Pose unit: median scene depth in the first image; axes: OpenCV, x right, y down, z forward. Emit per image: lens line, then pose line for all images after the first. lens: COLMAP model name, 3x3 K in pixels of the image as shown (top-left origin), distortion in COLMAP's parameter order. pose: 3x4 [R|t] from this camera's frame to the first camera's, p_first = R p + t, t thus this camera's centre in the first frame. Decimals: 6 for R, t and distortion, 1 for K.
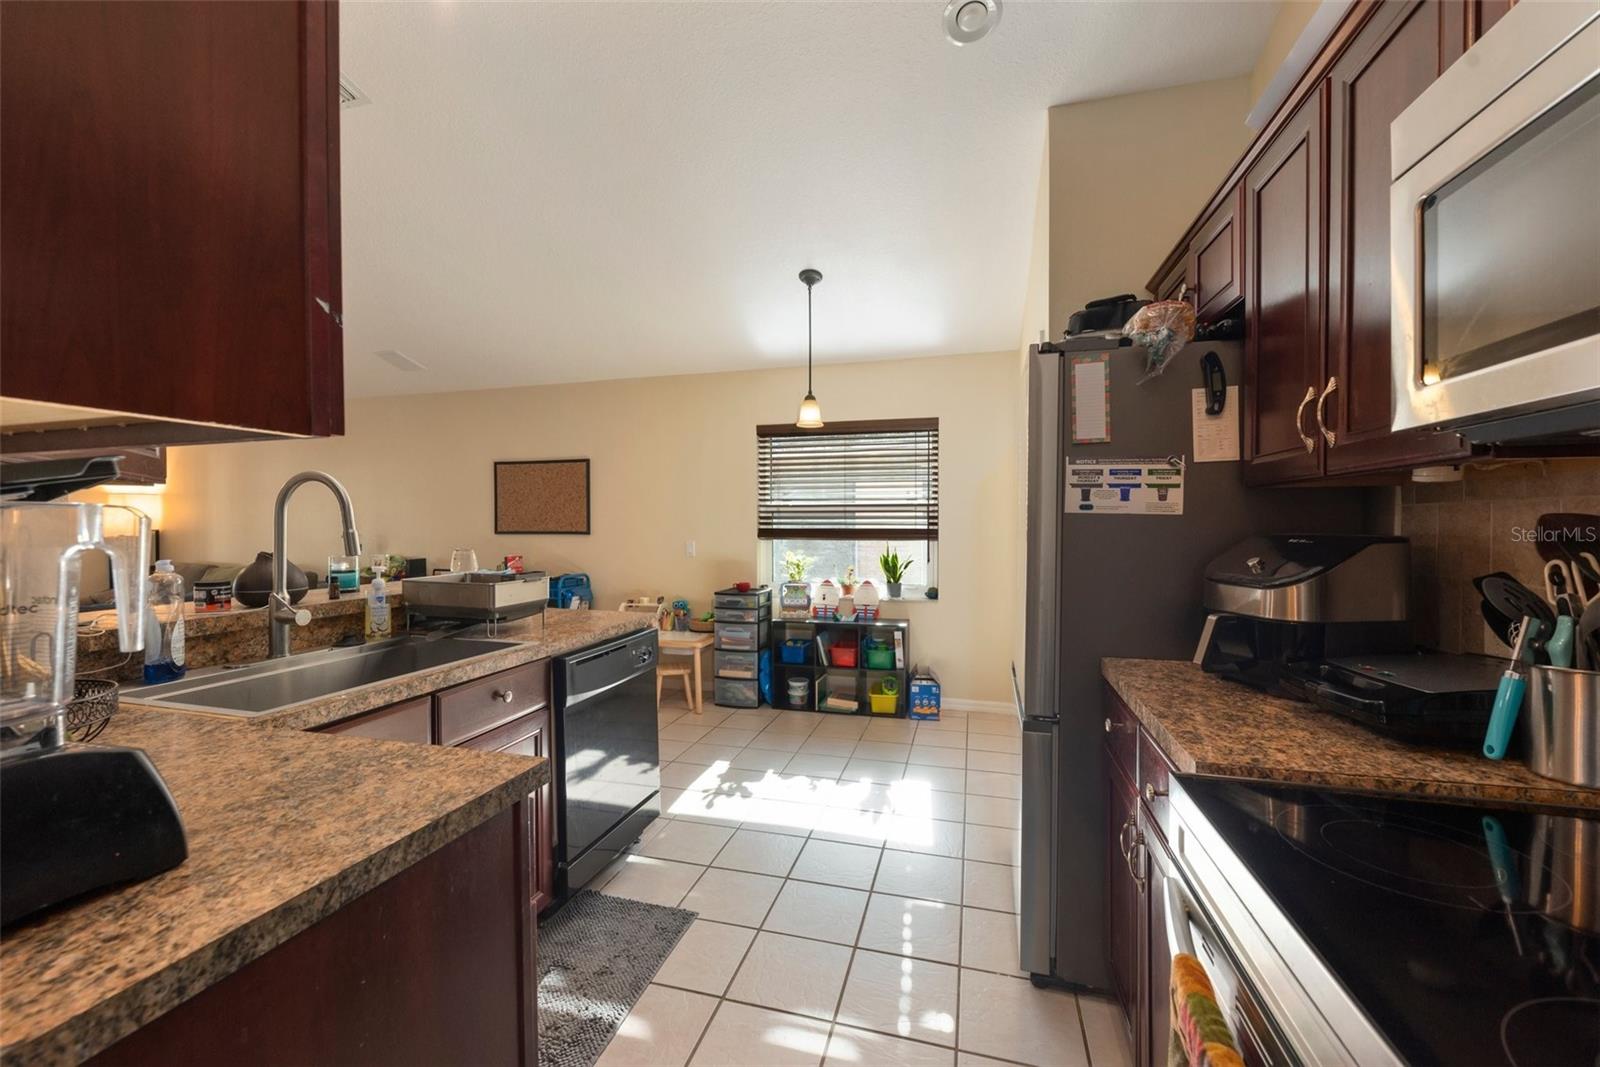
lens RADIAL K [[641.8, 0, 804.6], [0, 641.8, 533.2], [0, 0, 1]] dist [0.005563, -0.002088]
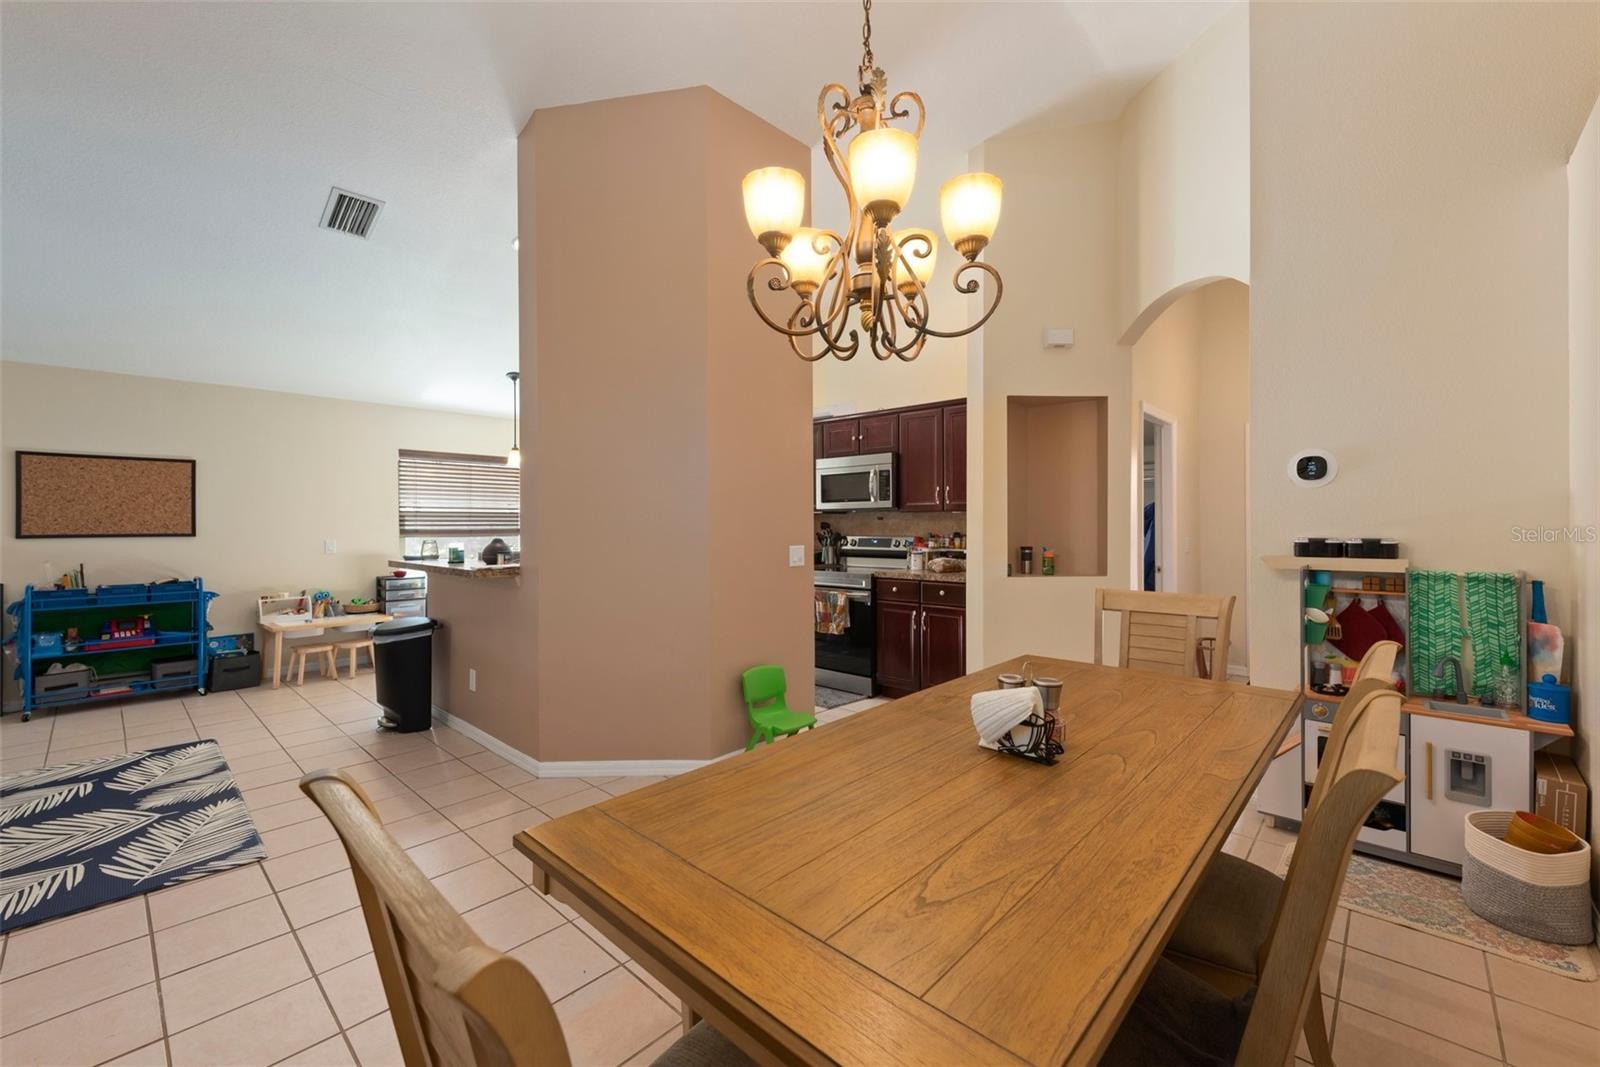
lens RADIAL K [[641.8, 0, 798.1], [0, 641.8, 530.9], [0, 0, 1]] dist [0.005563, -0.002088]
pose [[0.467651, -0.009215, 0.883865, -1.579899], [0.015847, 0.999872, 0.002040, 0.012833], [-0.883771, 0.013052, 0.467737, -0.590638]]
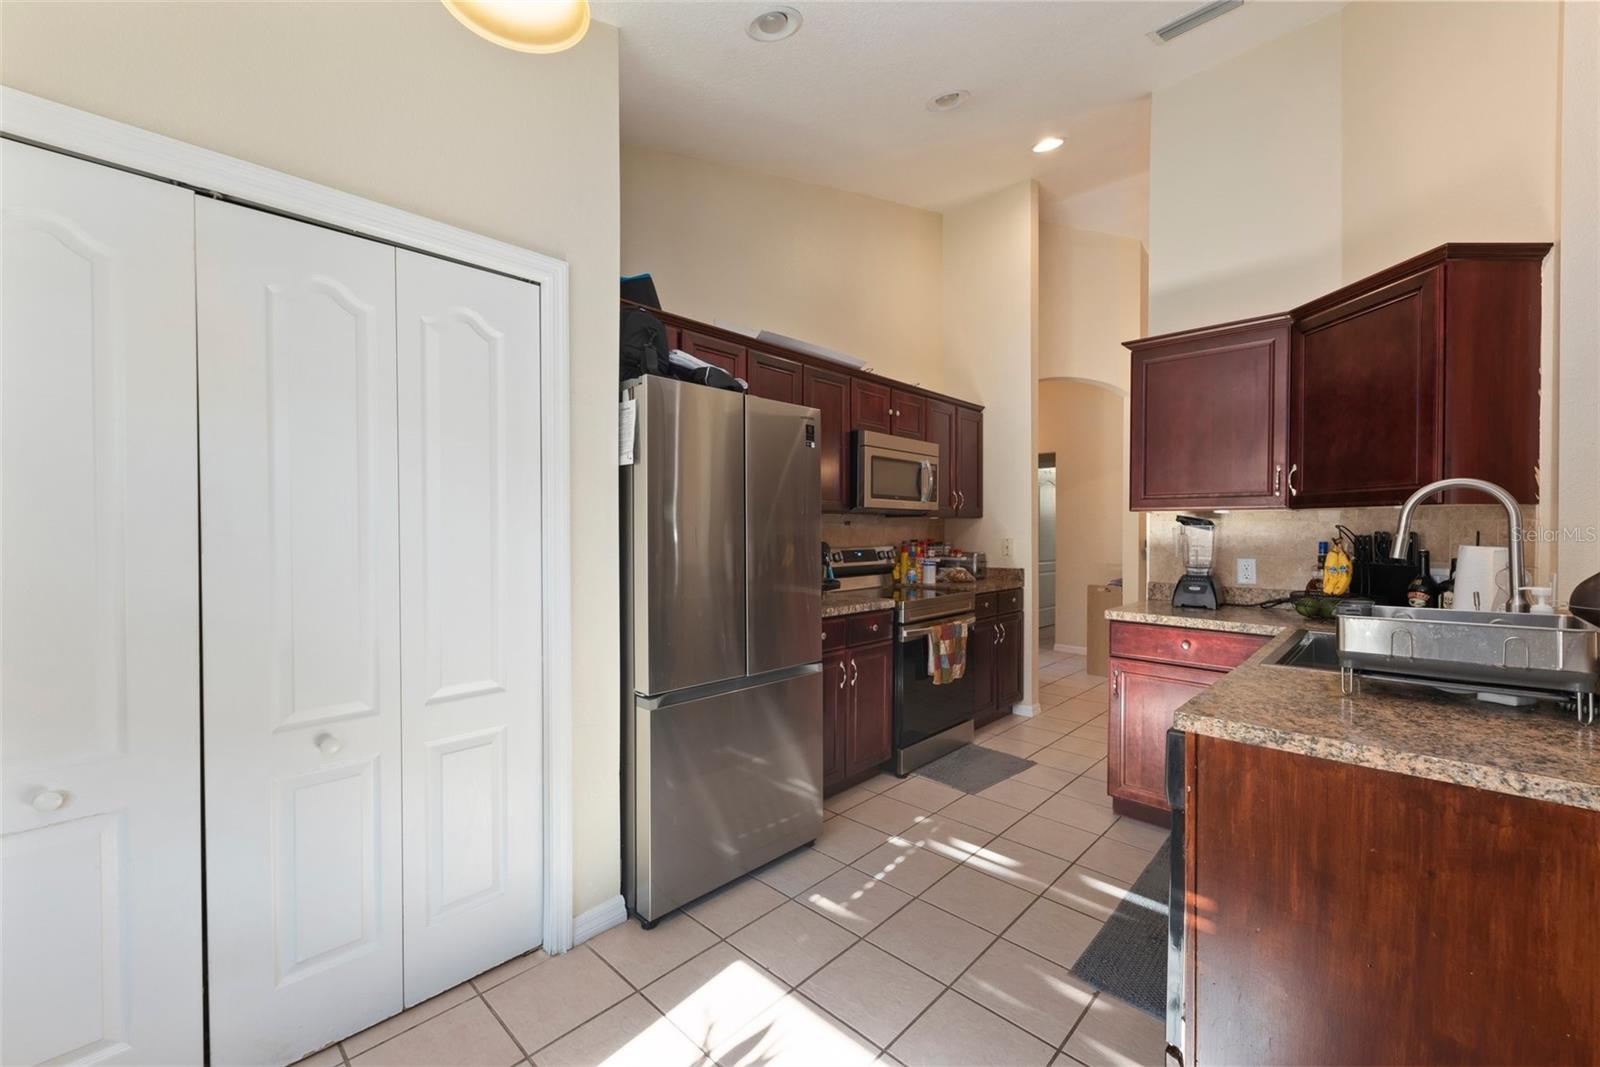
lens RADIAL K [[641.8, 0, 805.8], [0, 641.8, 530.3], [0, 0, 1]] dist [0.005563, -0.002088]
pose [[-0.883160, -0.001028, 0.469070, -0.219781], [0.006355, 0.999880, 0.014156, -0.024424], [-0.469028, 0.015483, -0.883047, 1.590131]]
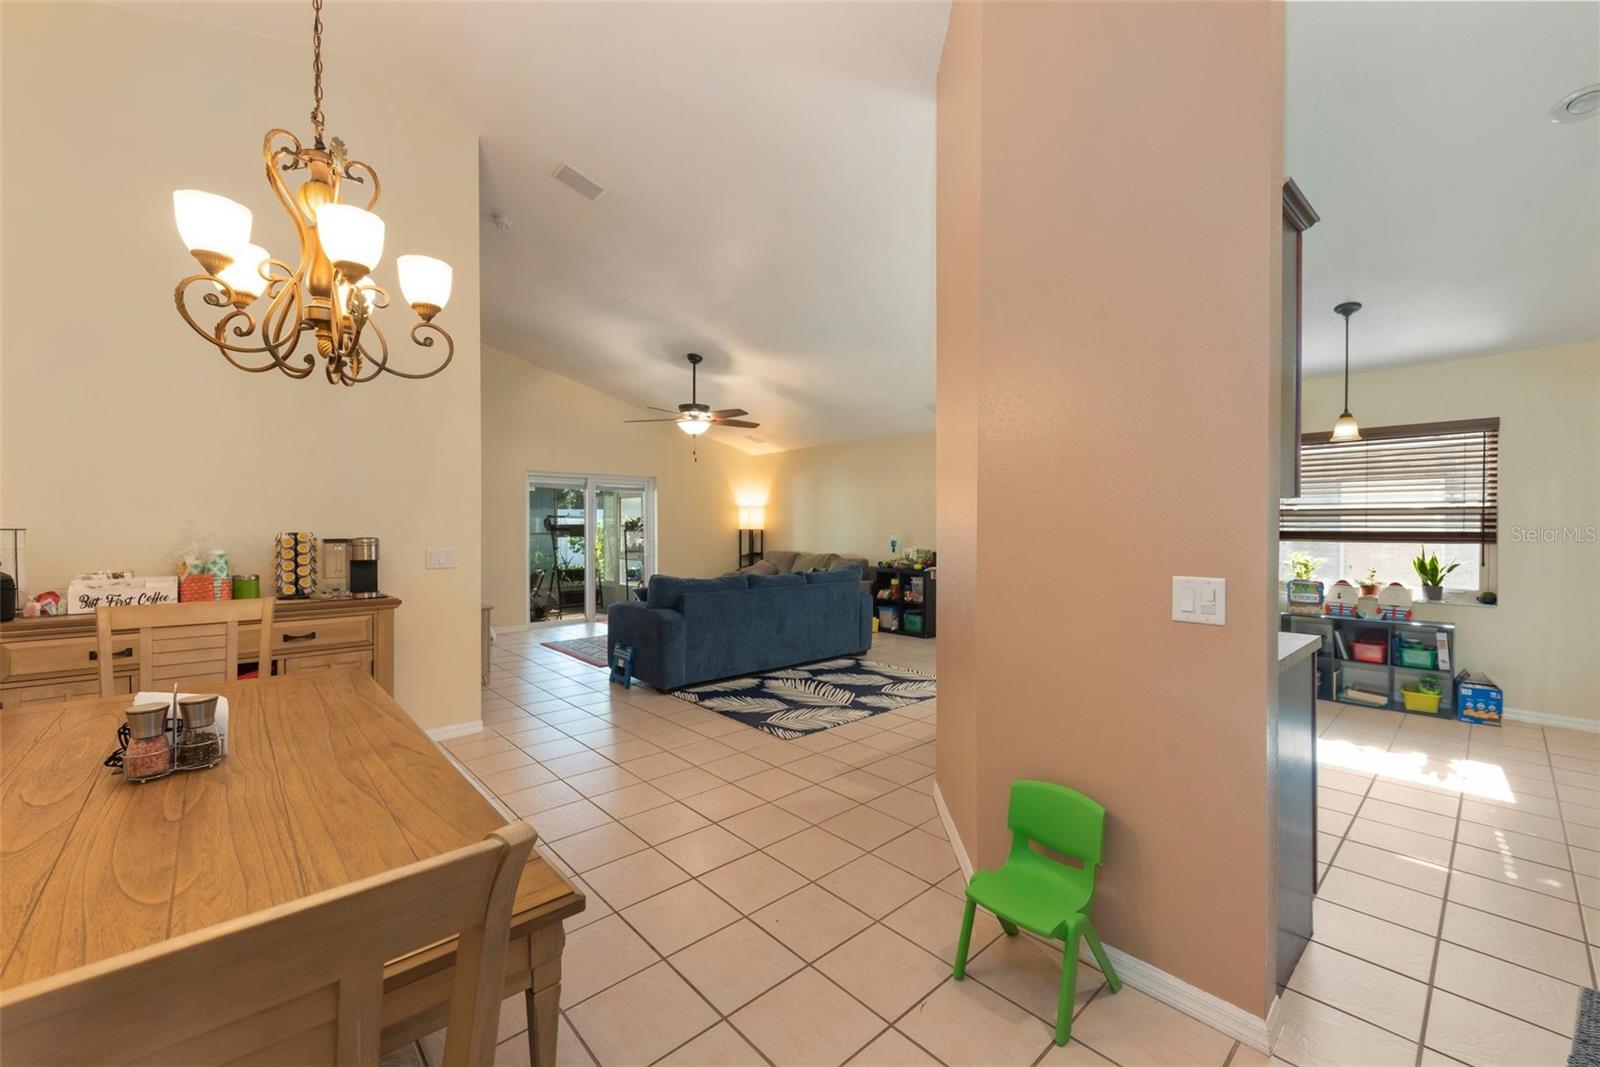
lens RADIAL K [[641.8, 0, 791.8], [0, 641.8, 533.0], [0, 0, 1]] dist [0.005563, -0.002088]
pose [[0.838233, 0.008200, -0.545250, -0.268731], [-0.010097, 0.999949, -0.000484, 0.010011], [0.545218, 0.005911, 0.838273, -0.684359]]
